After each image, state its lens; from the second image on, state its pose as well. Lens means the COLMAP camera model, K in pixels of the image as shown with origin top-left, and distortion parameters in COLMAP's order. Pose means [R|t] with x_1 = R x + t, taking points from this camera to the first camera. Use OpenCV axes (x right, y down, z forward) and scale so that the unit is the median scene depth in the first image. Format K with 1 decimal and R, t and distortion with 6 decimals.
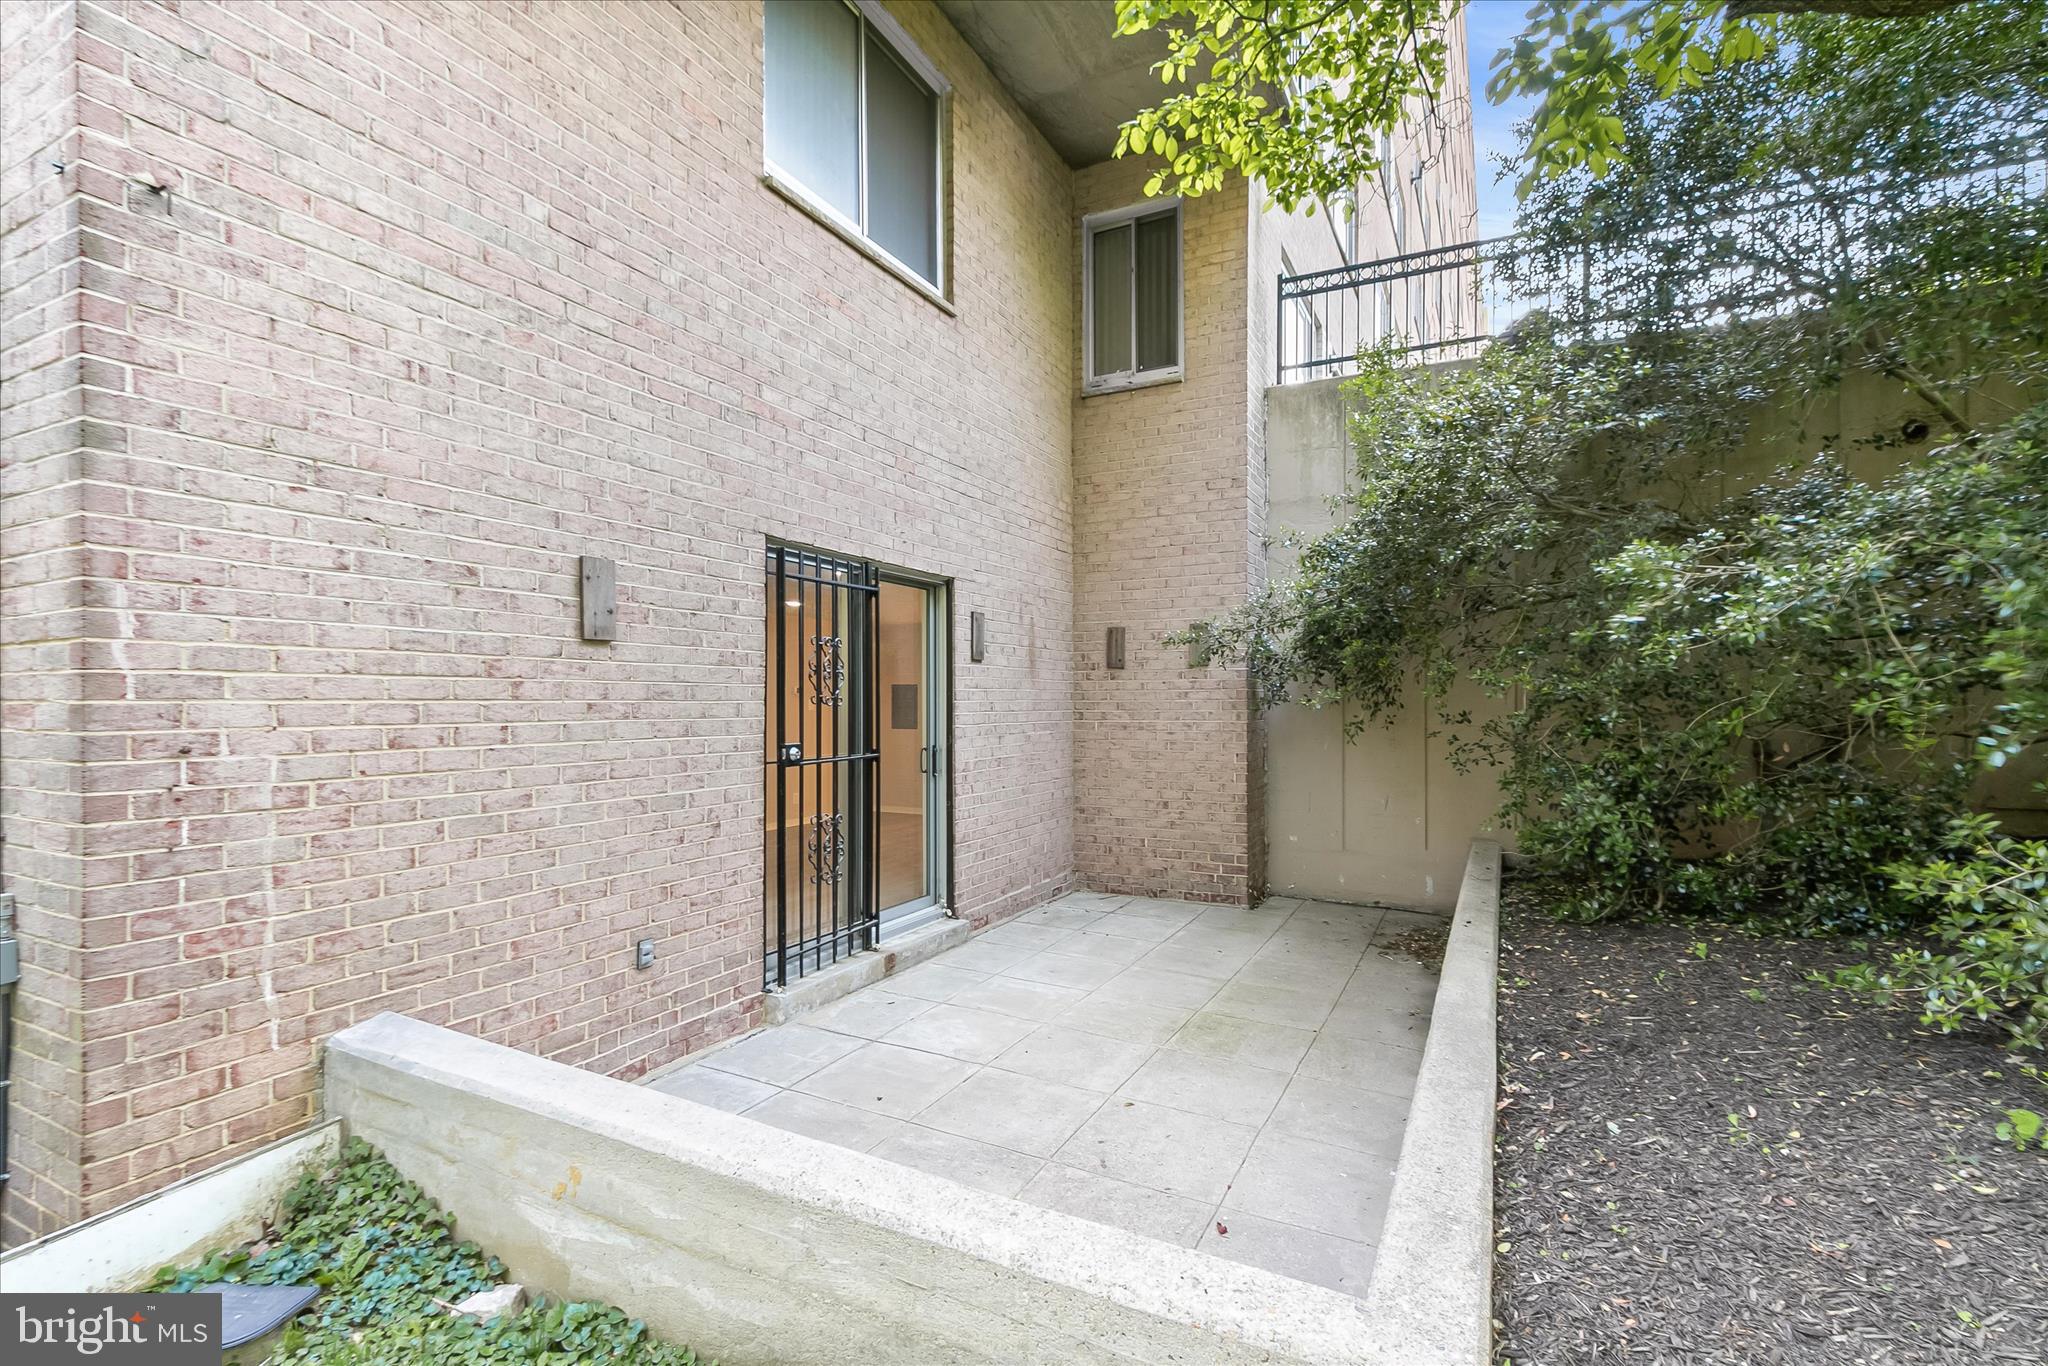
lens RADIAL K [[939.6, 0, 1025.0], [0, 939.6, 700.0], [0, 0, 1]] dist [0.004918, 0.000101]
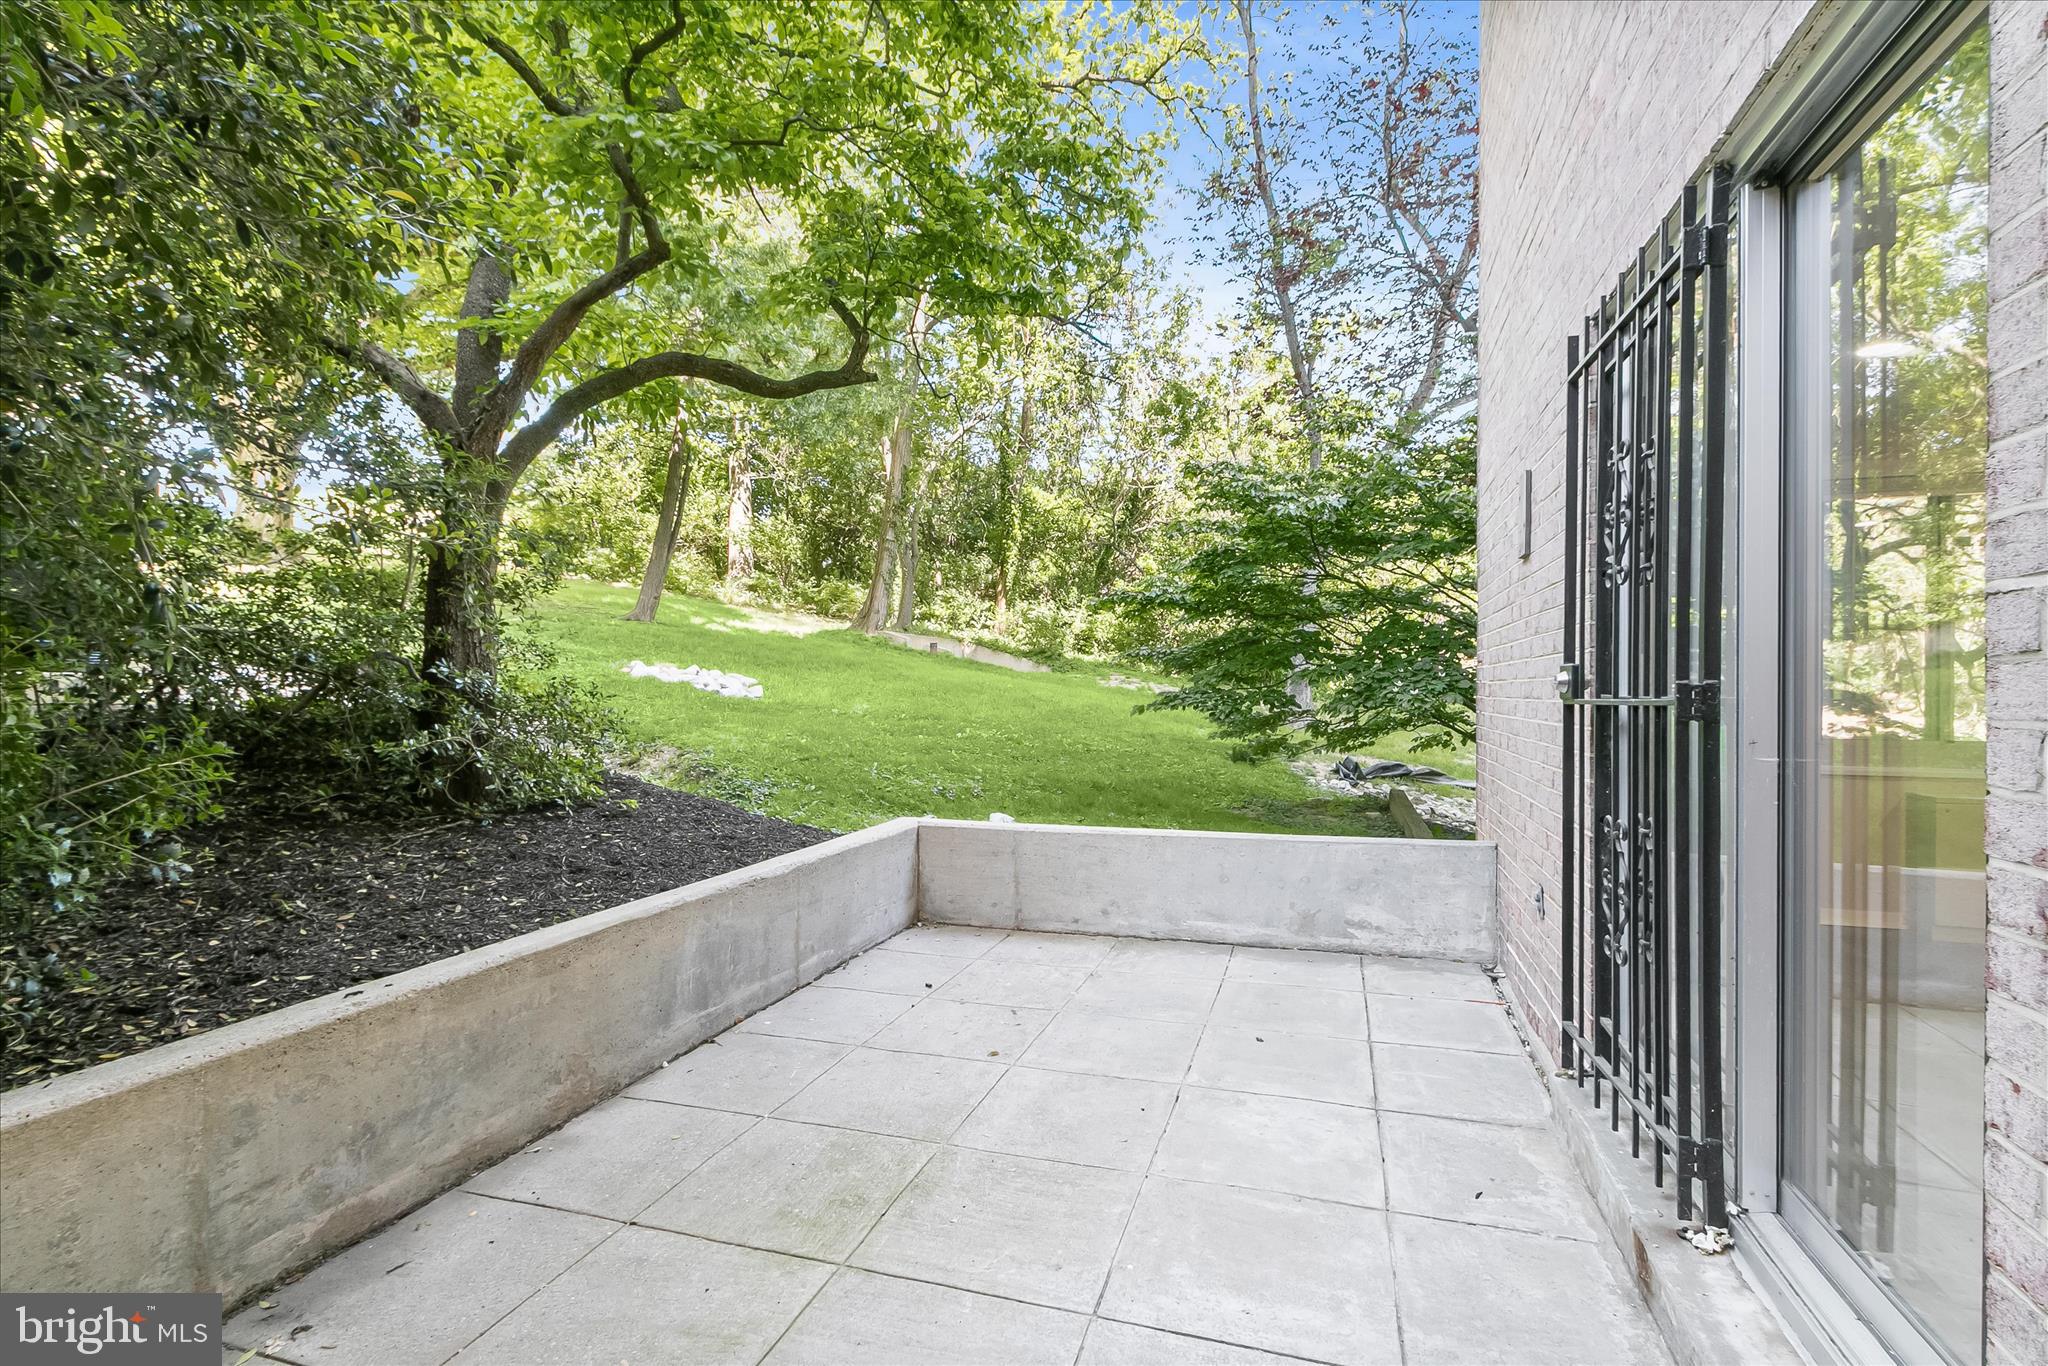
lens RADIAL K [[939.6, 0, 1025.0], [0, 939.6, 700.0], [0, 0, 1]] dist [0.004918, 0.000101]
pose [[-0.988430, 0.000867, -0.151677, 0.185973], [0.001023, 0.999999, -0.000954, 0.073288], [0.151676, -0.001098, -0.988430, 1.625301]]
